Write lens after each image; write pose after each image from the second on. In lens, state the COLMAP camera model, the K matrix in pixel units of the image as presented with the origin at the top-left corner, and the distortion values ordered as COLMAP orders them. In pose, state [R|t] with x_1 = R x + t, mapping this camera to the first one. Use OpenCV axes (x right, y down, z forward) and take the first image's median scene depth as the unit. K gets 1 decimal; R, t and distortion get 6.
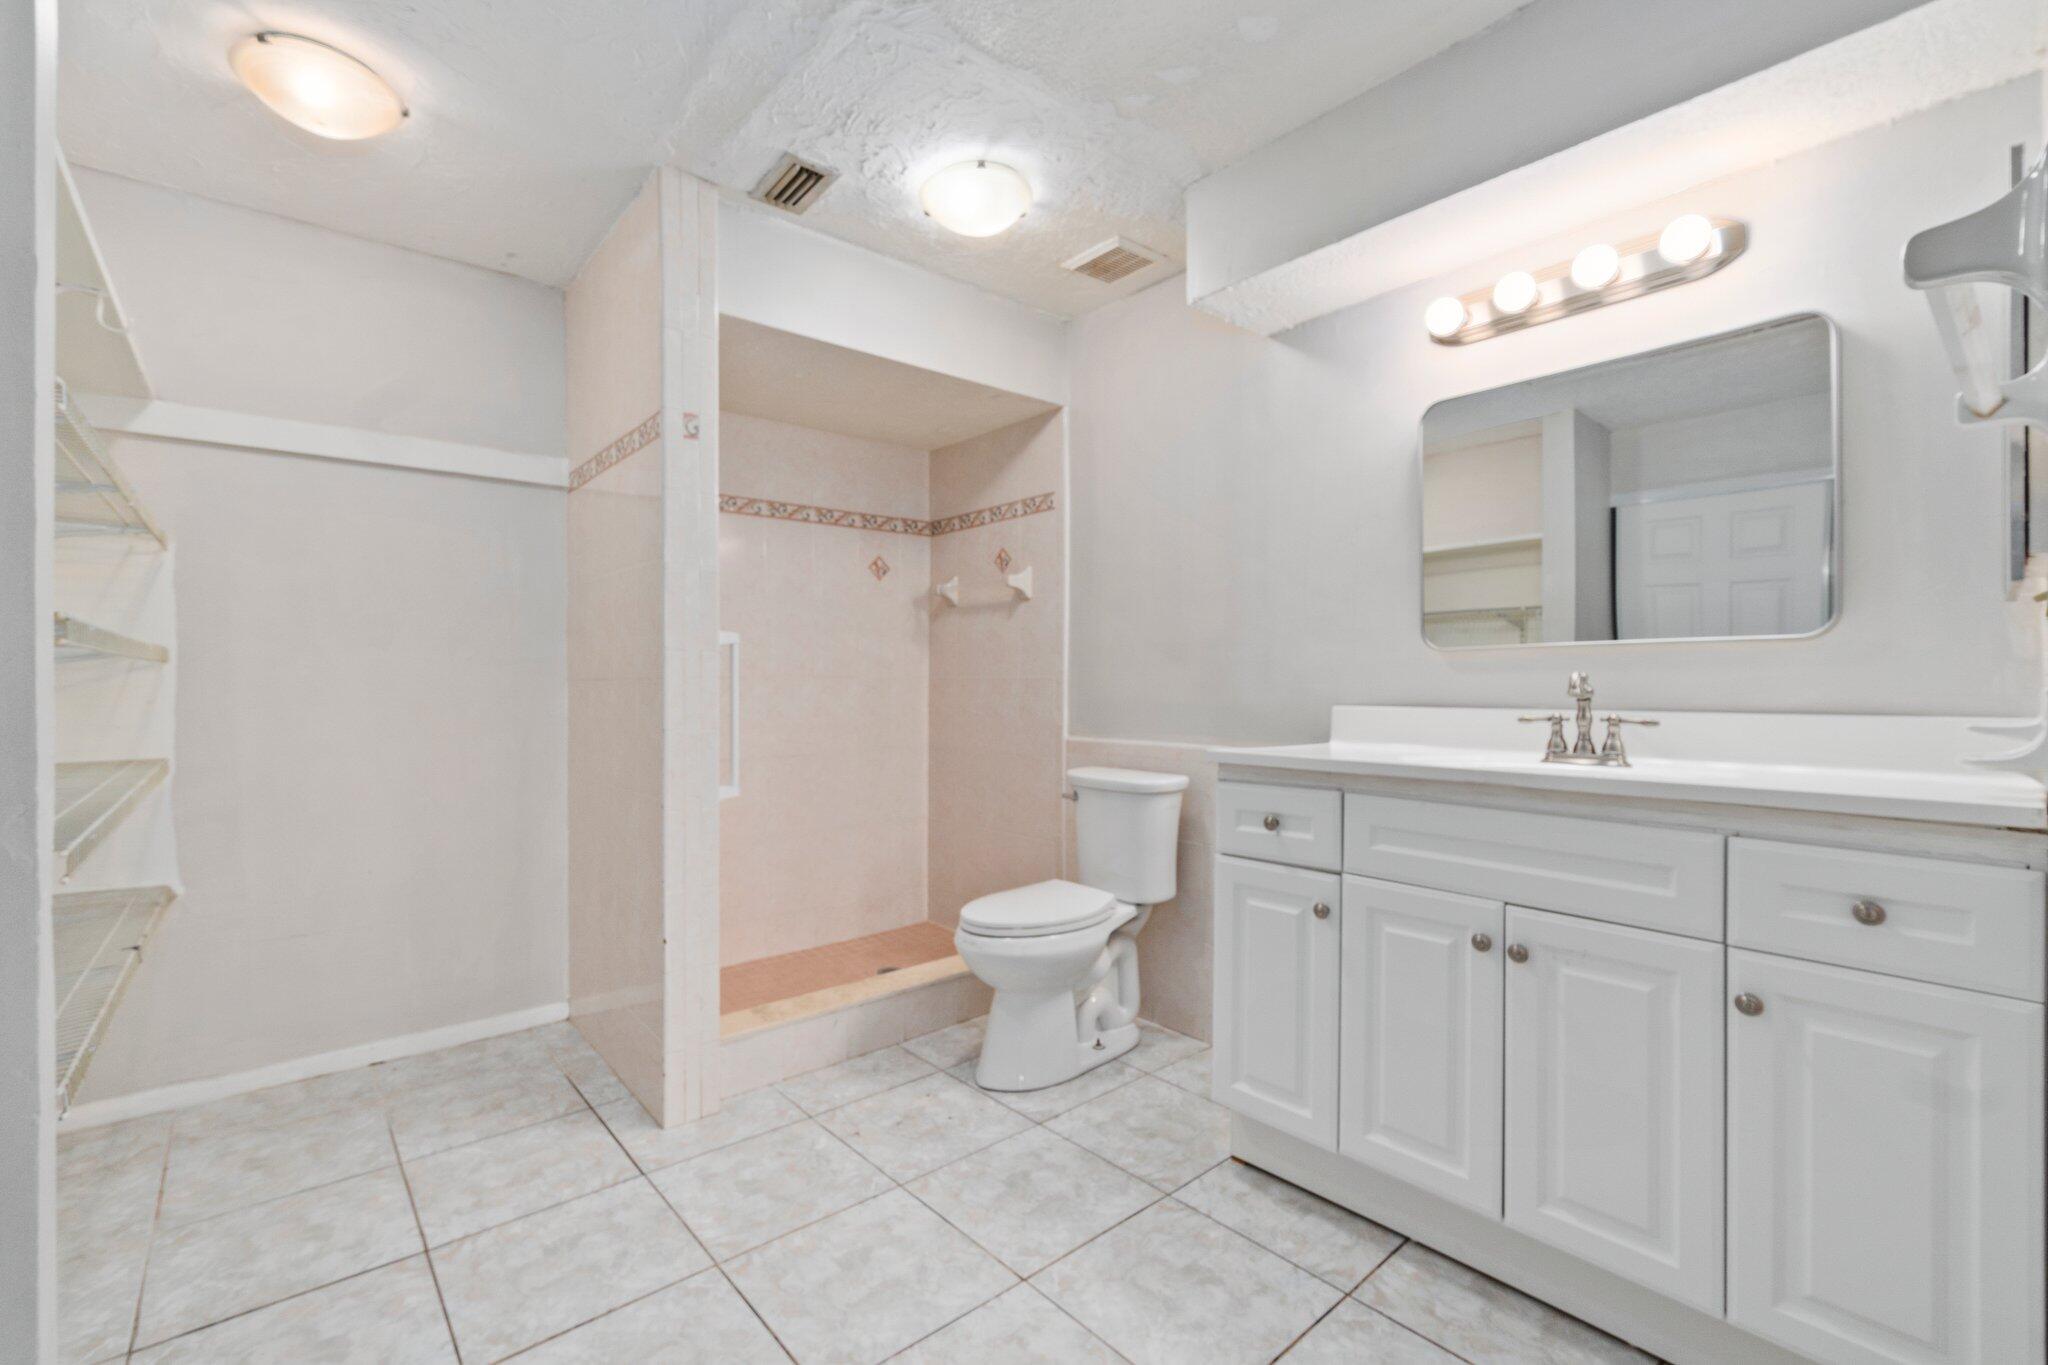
lens RADIAL K [[882.4, 0, 1008.4], [0, 882.4, 673.6], [0, 0, 1]] dist [-0.002356, 0.000248]
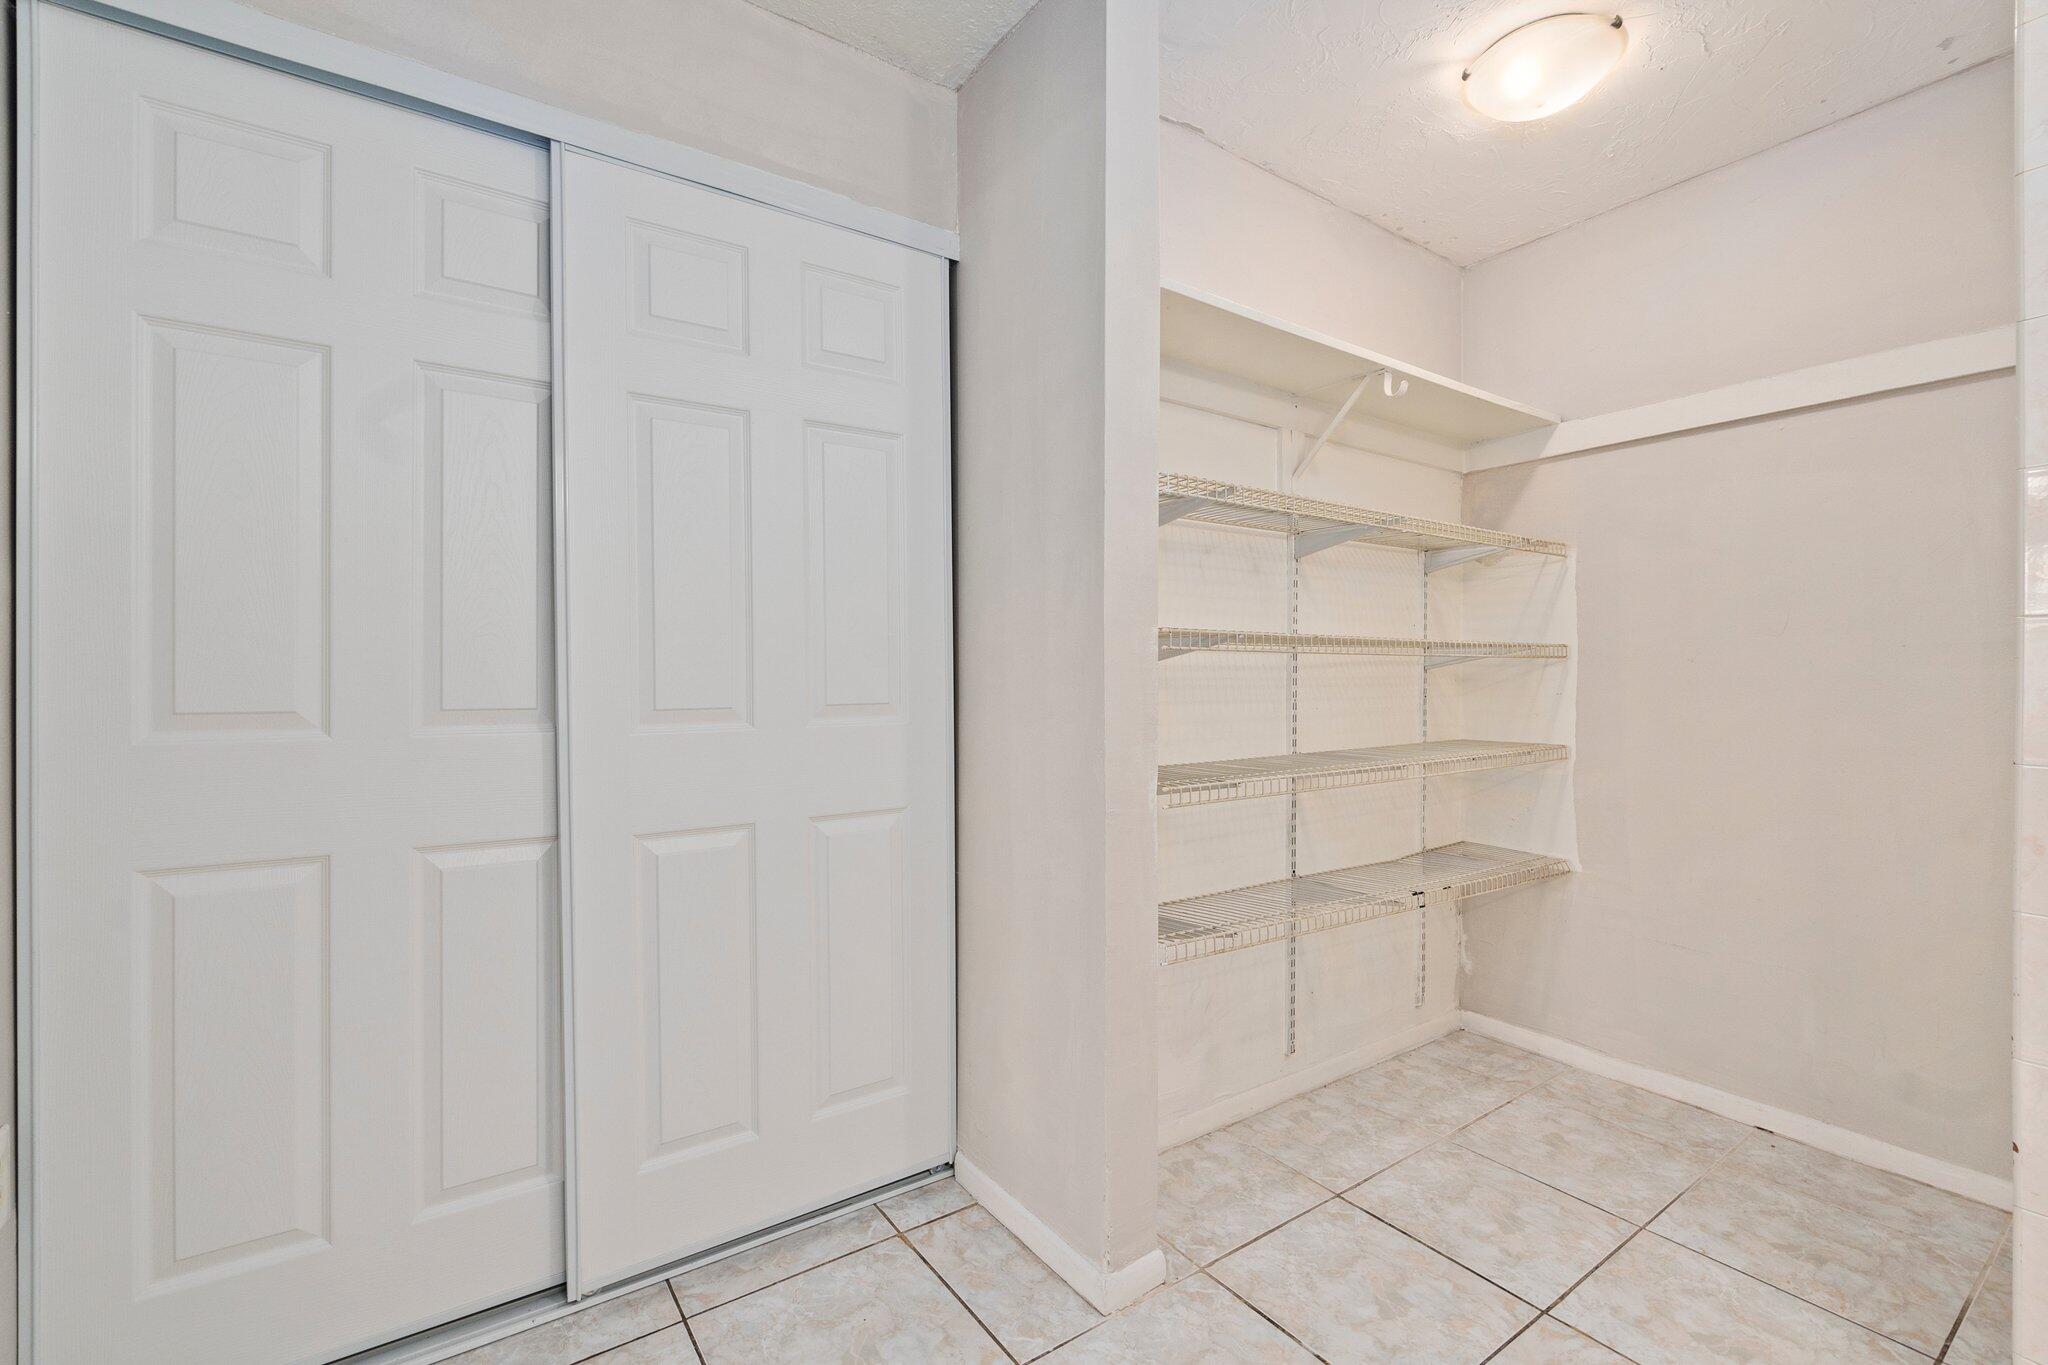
lens RADIAL K [[882.4, 0, 1008.4], [0, 882.4, 673.6], [0, 0, 1]] dist [-0.002356, 0.000248]
pose [[-0.105460, -0.000782, -0.994423, 0.218900], [0.010792, 0.999940, -0.001931, 0.001620], [0.994365, -0.010936, -0.105445, 0.425380]]
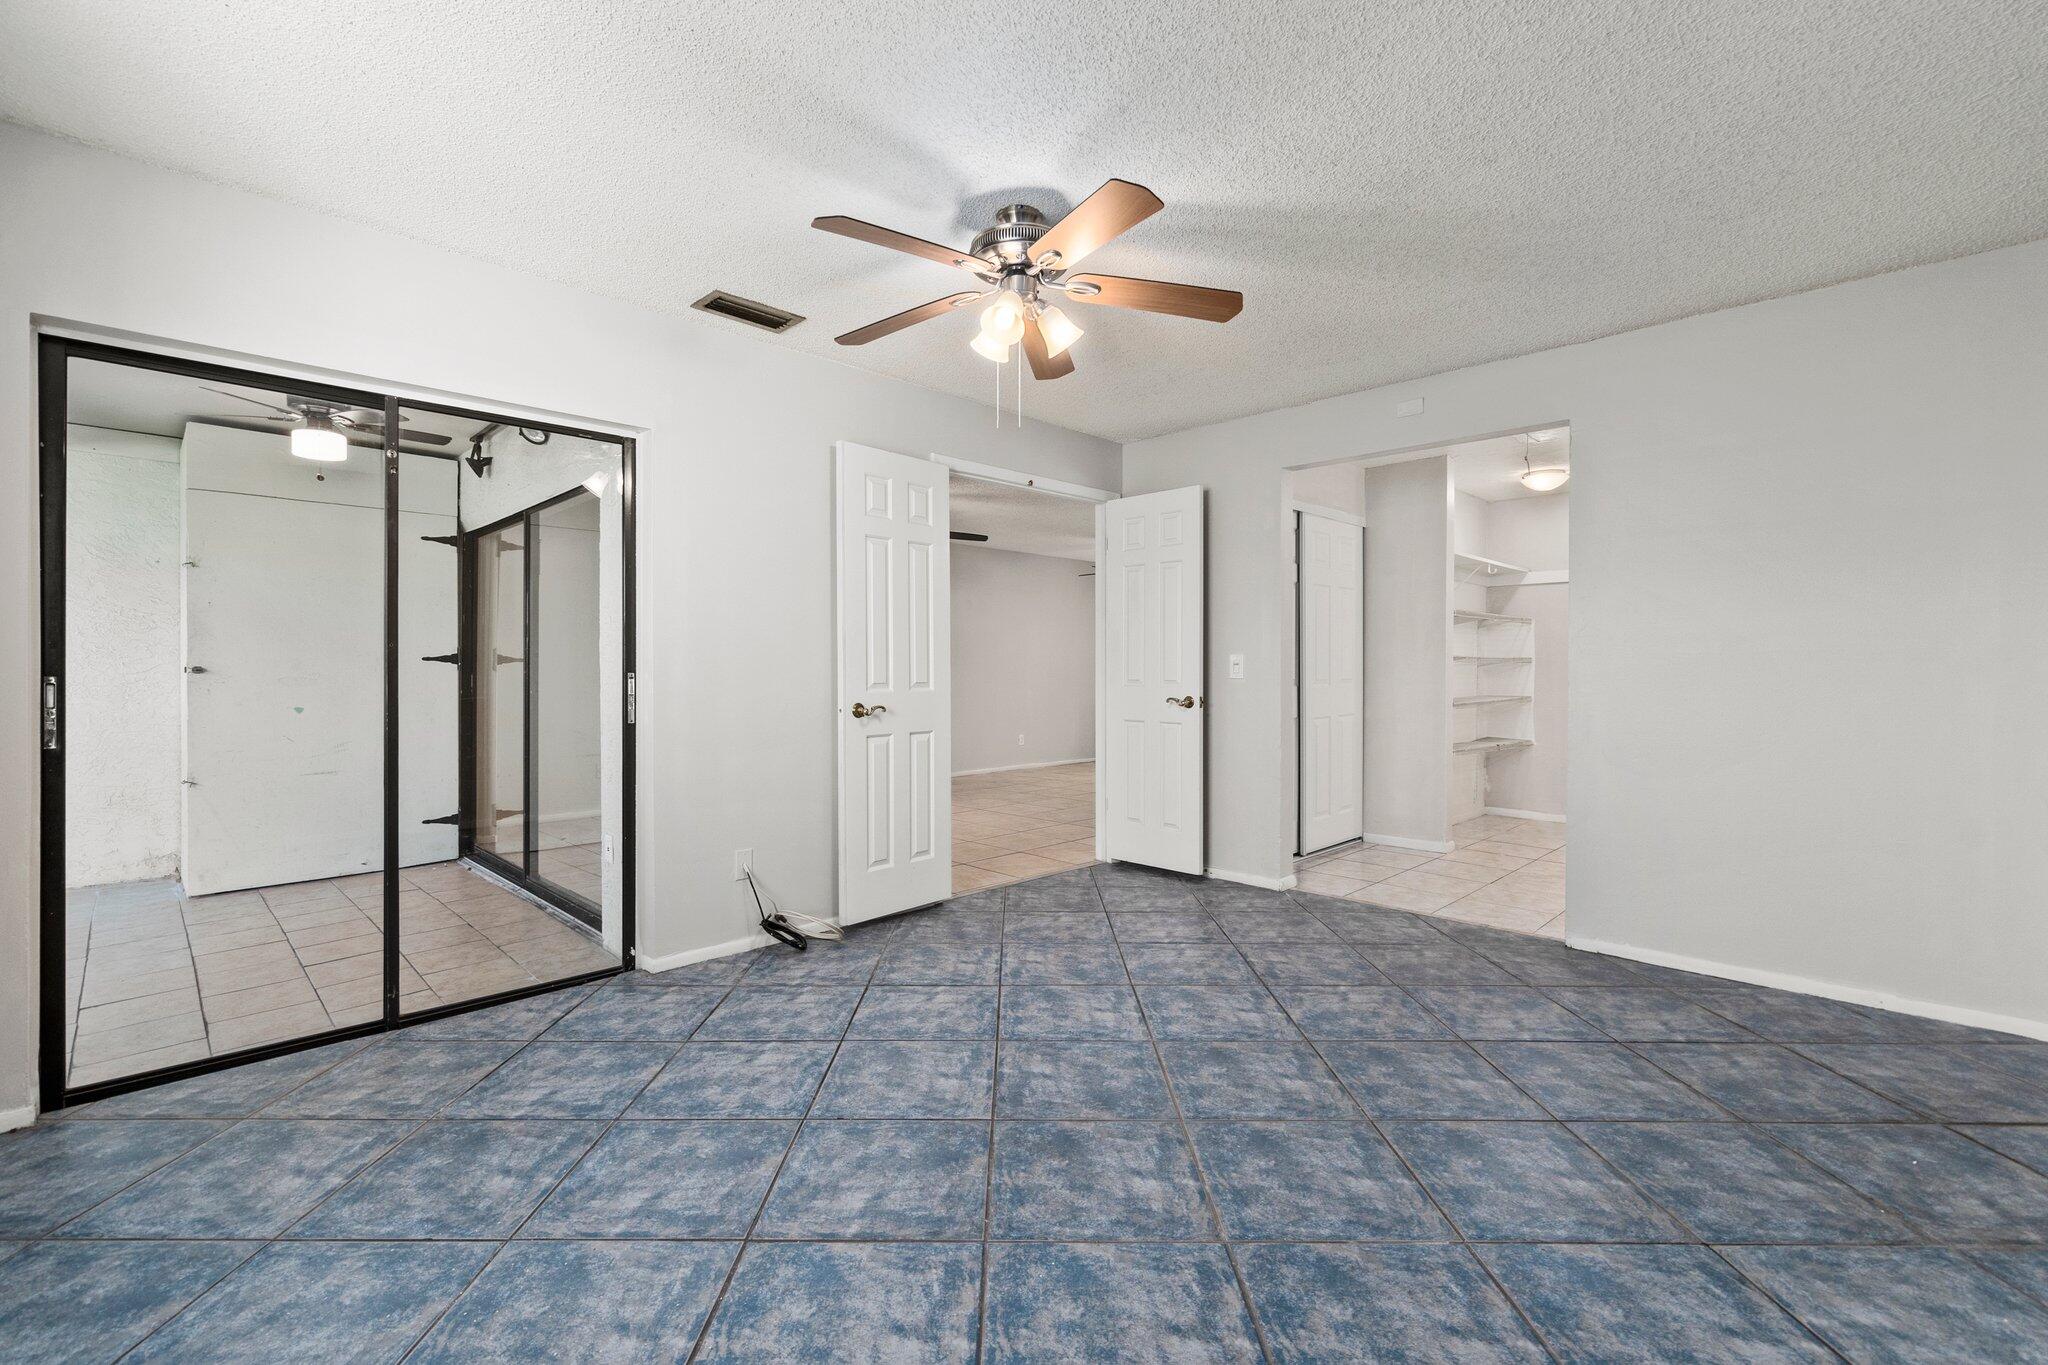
lens RADIAL K [[882.4, 0, 1008.4], [0, 882.4, 673.6], [0, 0, 1]] dist [-0.002356, 0.000248]
pose [[0.070311, 0.003948, -0.997517, 1.805467], [0.015942, 0.999860, 0.005081, -0.018689], [0.997398, -0.016259, 0.070238, -0.904871]]
